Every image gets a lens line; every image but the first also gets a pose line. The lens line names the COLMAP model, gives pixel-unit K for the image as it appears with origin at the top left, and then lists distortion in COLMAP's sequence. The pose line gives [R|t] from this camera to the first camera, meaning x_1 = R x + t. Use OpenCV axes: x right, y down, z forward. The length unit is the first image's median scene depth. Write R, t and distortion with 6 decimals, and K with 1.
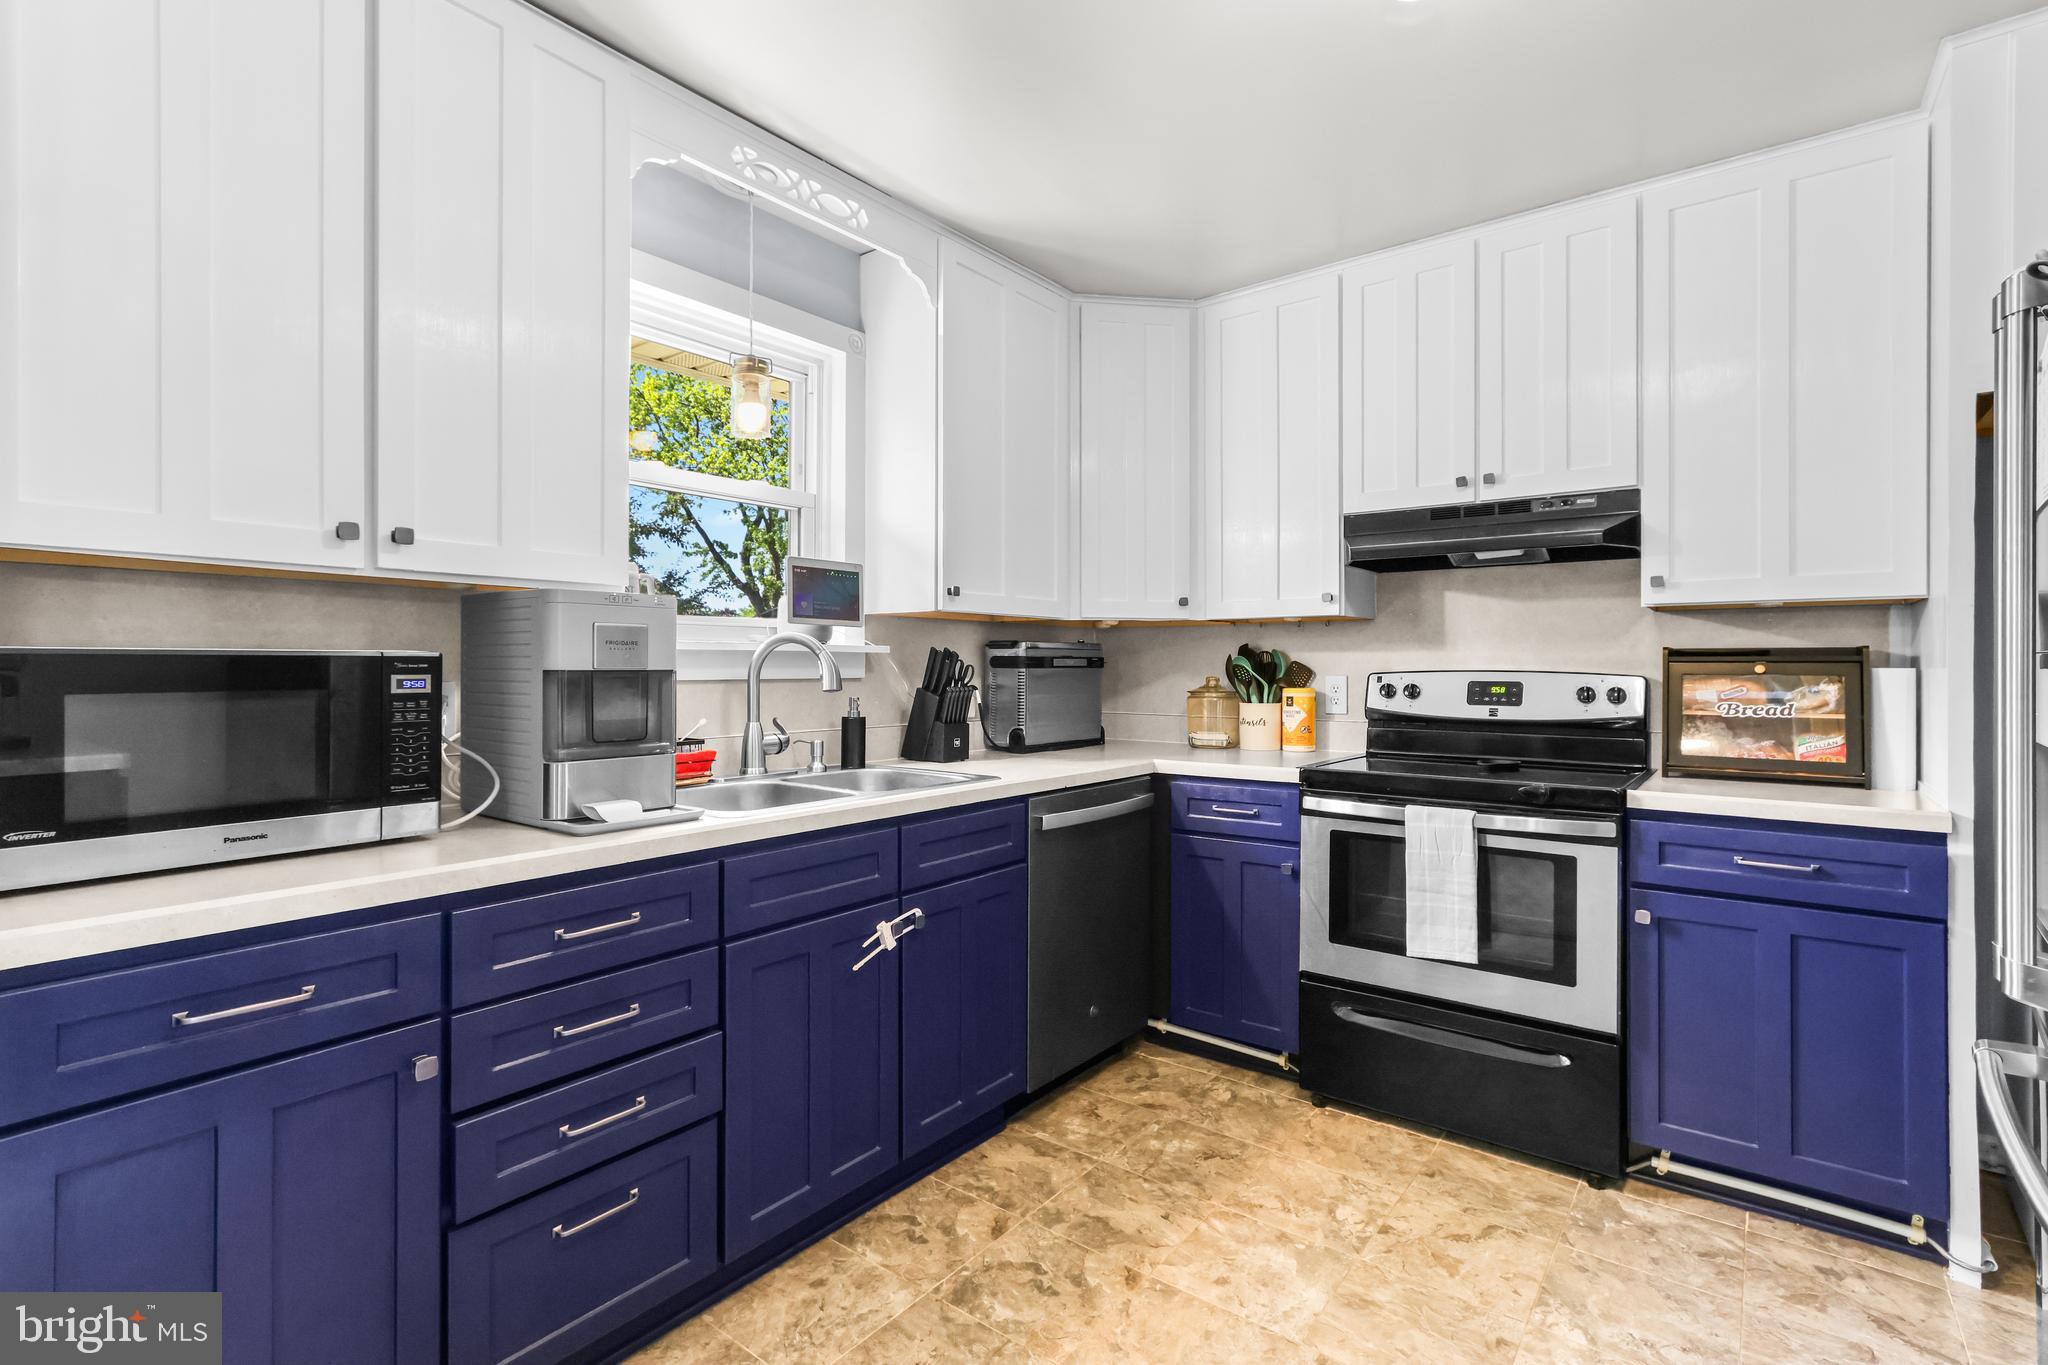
lens RADIAL K [[959.8, 0, 1015.2], [0, 959.8, 665.9], [0, 0, 1]] dist [0.002006, 0.002236]
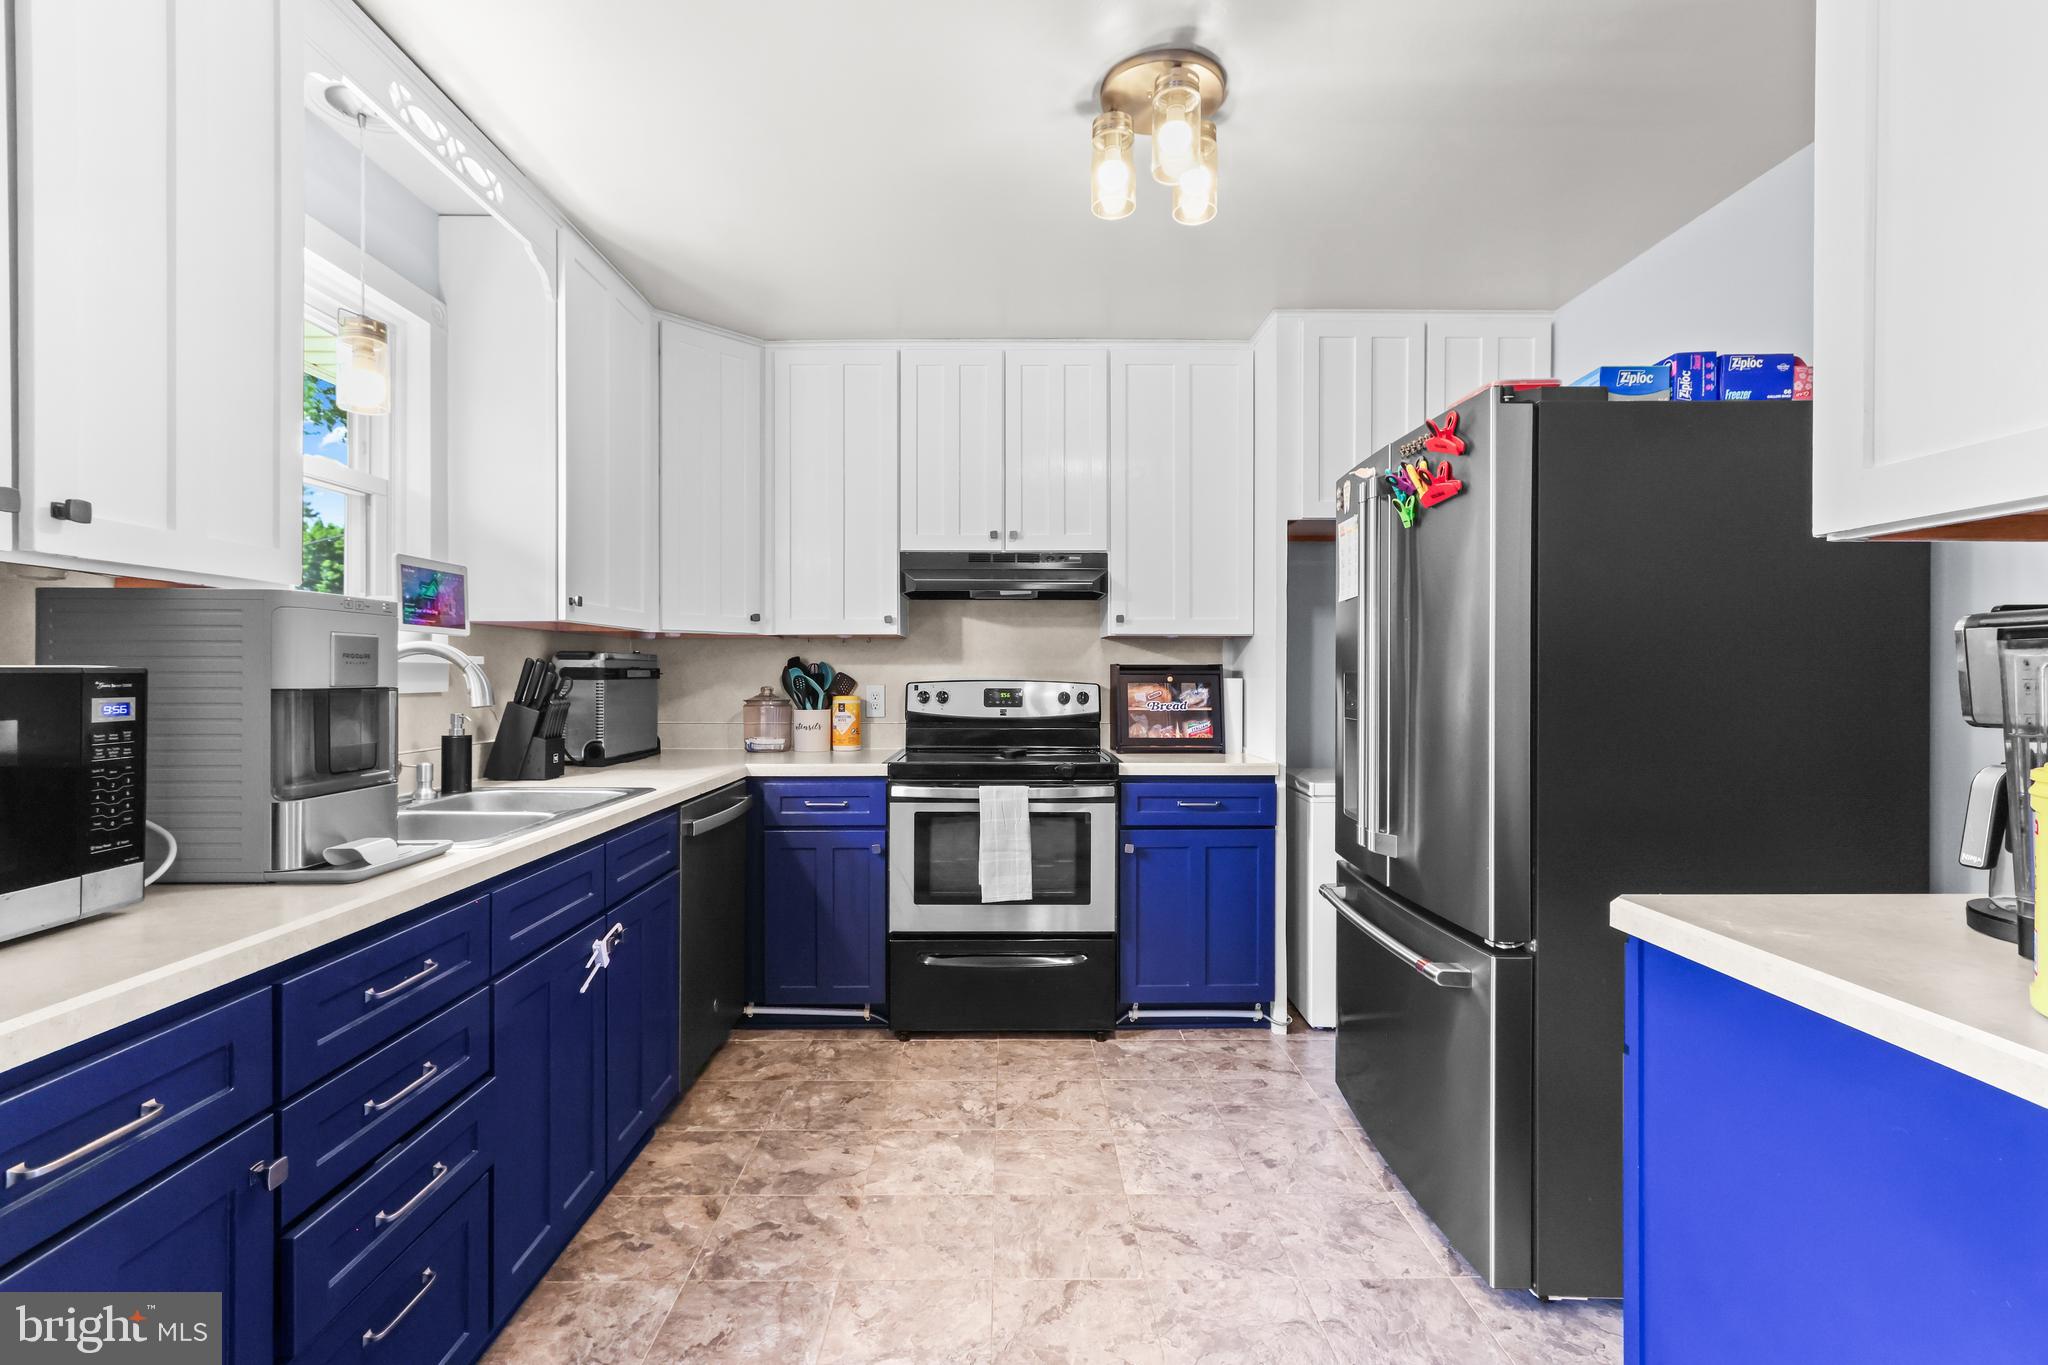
lens RADIAL K [[946.8, 0, 1010.3], [0, 946.8, 677.9], [0, 0, 1]] dist [0.002571, 0.000983]
pose [[0.782185, -0.003316, 0.623038, -0.364437], [-0.000480, 0.999982, 0.005925, -0.007574], [-0.623046, -0.004933, 0.782169, -0.017806]]
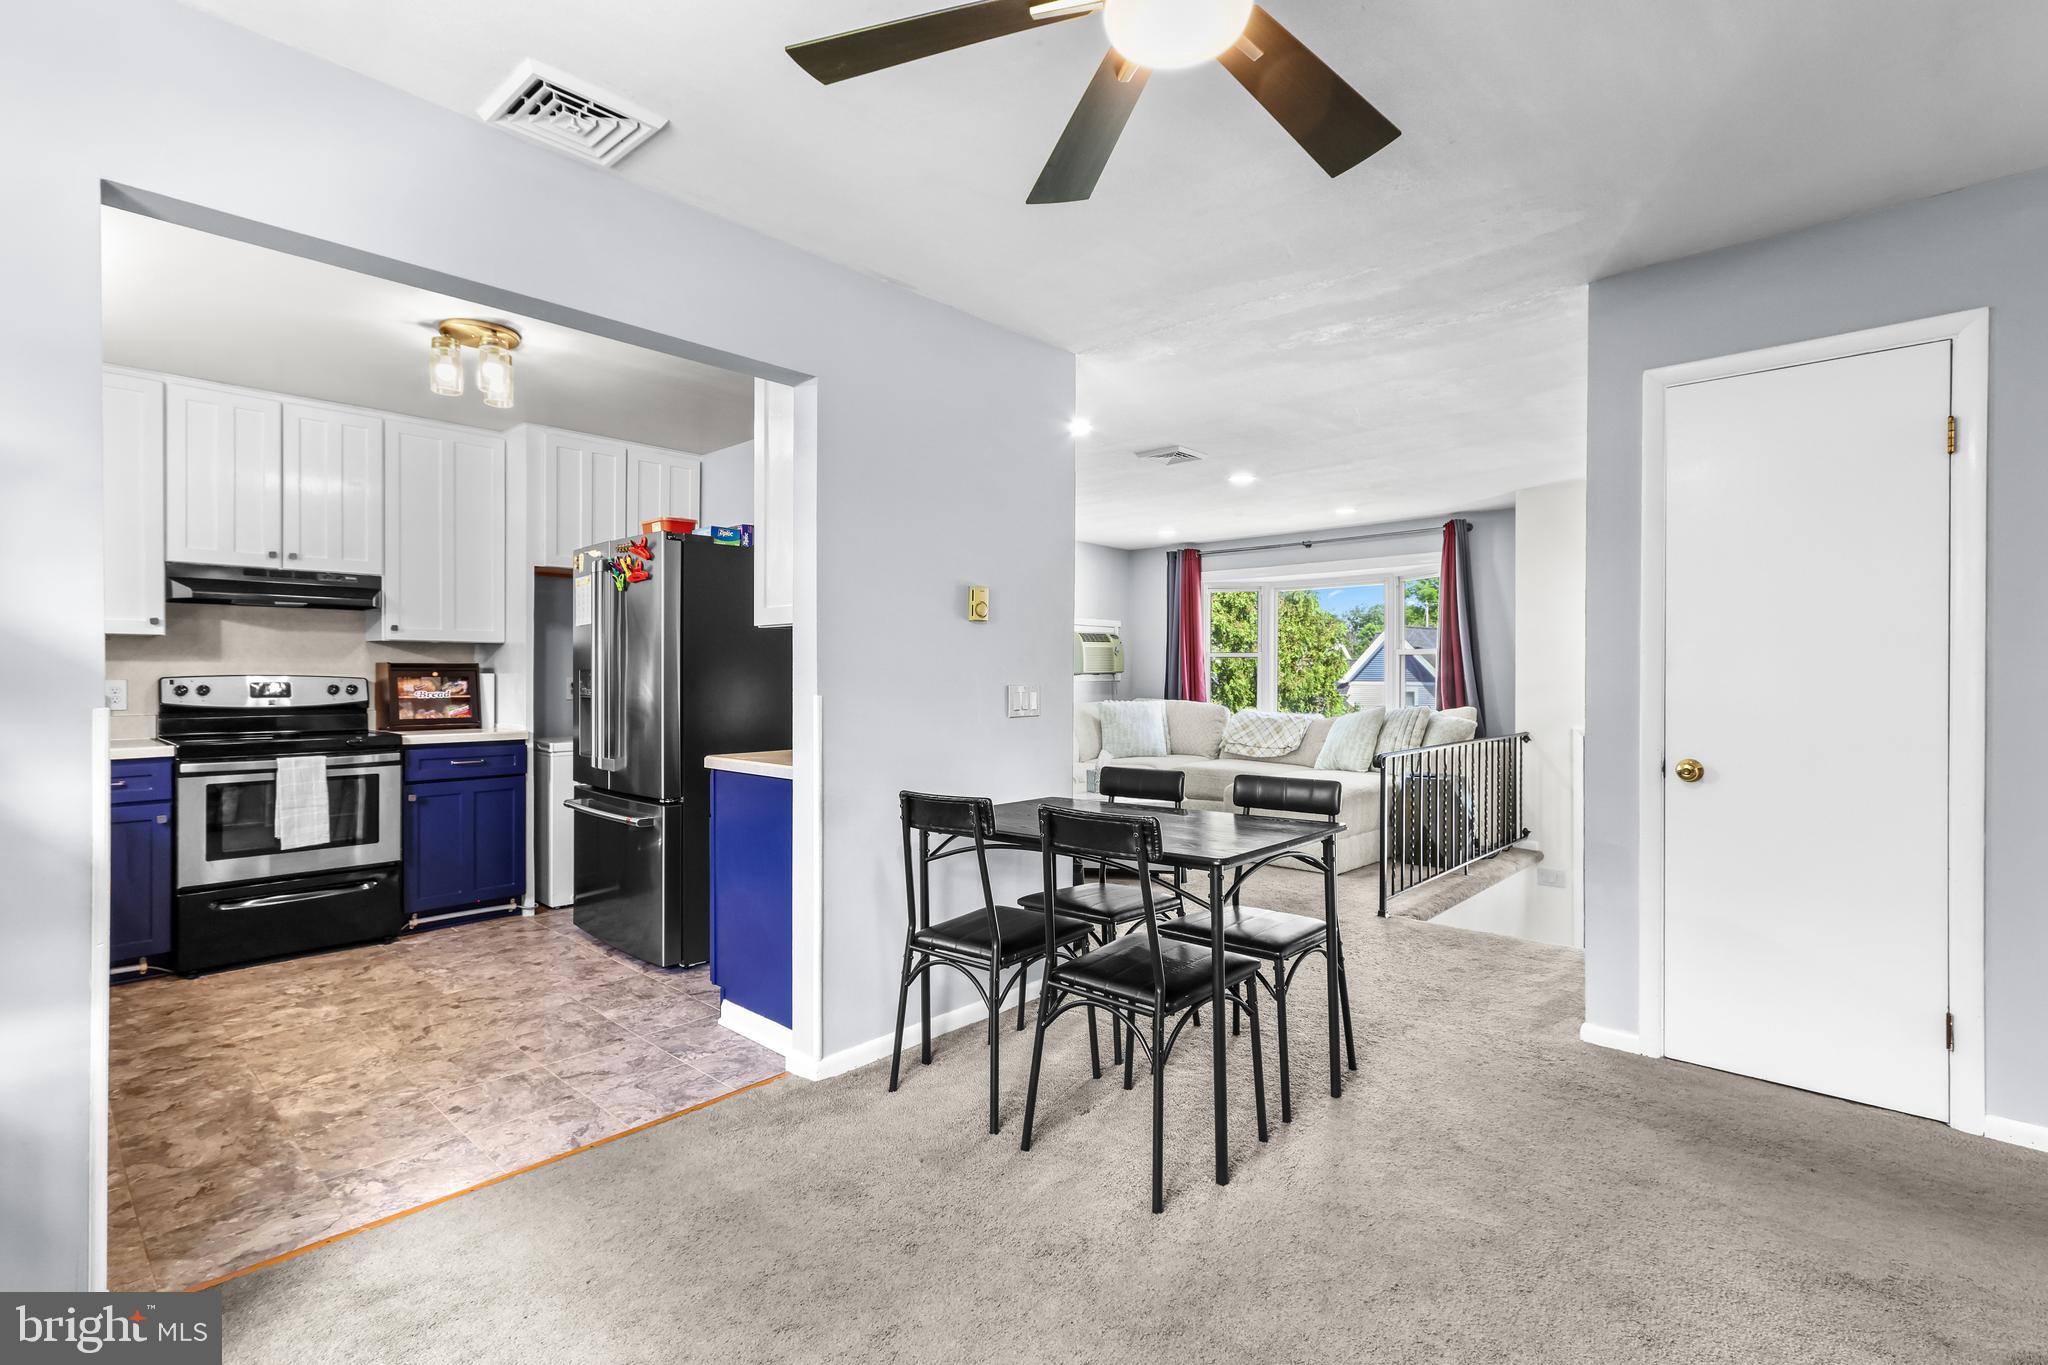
lens RADIAL K [[948.9, 0, 1022.8], [0, 948.9, 675.7], [0, 0, 1]] dist [0.001851, 0.000366]
pose [[0.079197, -0.003438, 0.996853, -1.134939], [-0.001764, 0.999992, 0.003589, -0.002788], [-0.996857, -0.002043, 0.079190, -0.395745]]
